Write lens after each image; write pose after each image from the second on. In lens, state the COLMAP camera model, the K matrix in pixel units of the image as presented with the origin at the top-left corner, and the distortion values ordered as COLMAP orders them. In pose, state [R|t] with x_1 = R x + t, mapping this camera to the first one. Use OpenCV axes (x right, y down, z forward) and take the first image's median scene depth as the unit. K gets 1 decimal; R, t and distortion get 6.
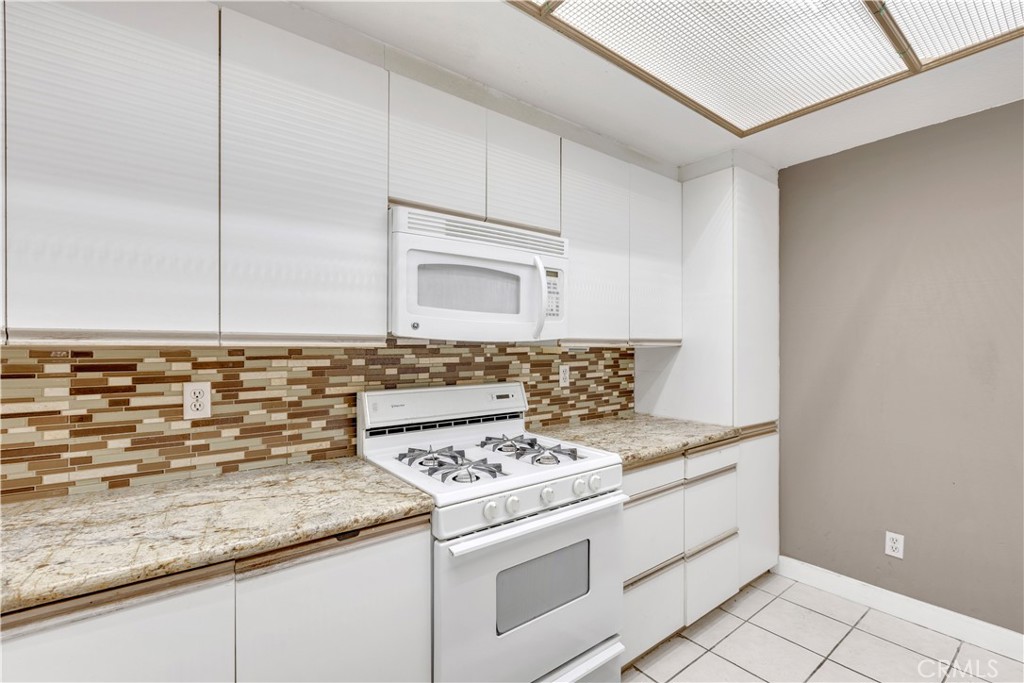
lens RADIAL K [[457.0, 0, 514.0], [0, 457.0, 349.1], [0, 0, 1]] dist [0.006487, -0.001493]
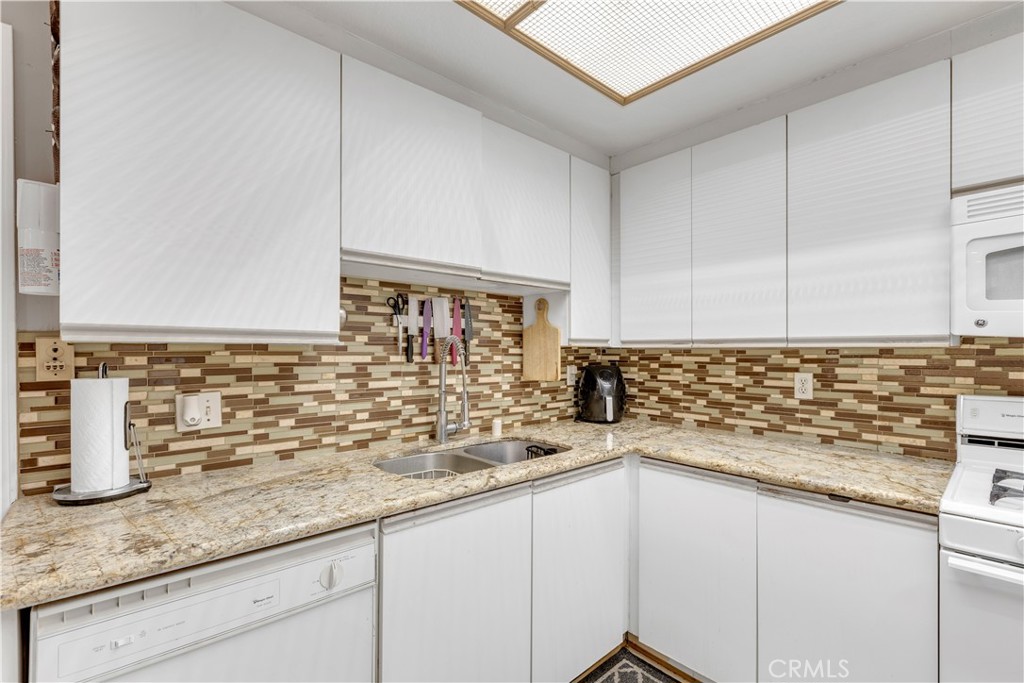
lens RADIAL K [[457.0, 0, 520.9], [0, 457.0, 351.7], [0, 0, 1]] dist [0.006487, -0.001493]
pose [[0.086862, 0.005711, -0.996204, 0.557051], [0.001237, 0.999982, 0.005841, -0.000900], [0.996220, -0.001740, 0.086854, 0.021300]]
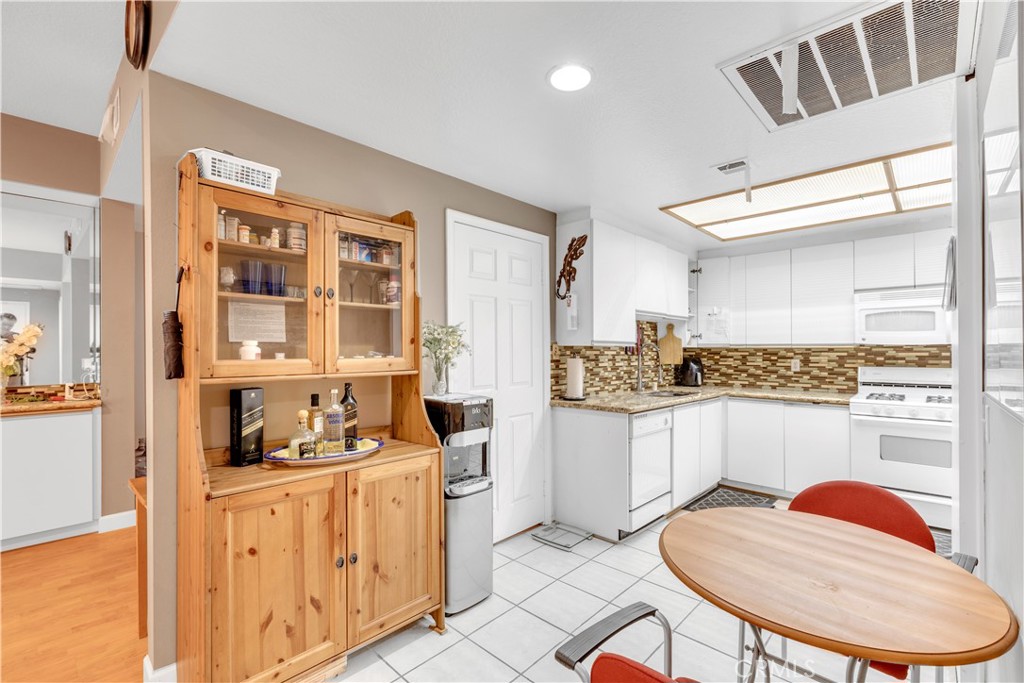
lens RADIAL K [[457.0, 0, 519.4], [0, 457.0, 348.7], [0, 0, 1]] dist [0.006487, -0.001493]
pose [[0.178344, -0.001547, -0.983967, 1.784871], [0.001053, 0.999998, -0.001381, 0.003739], [0.983968, -0.000790, 0.178345, -1.219176]]
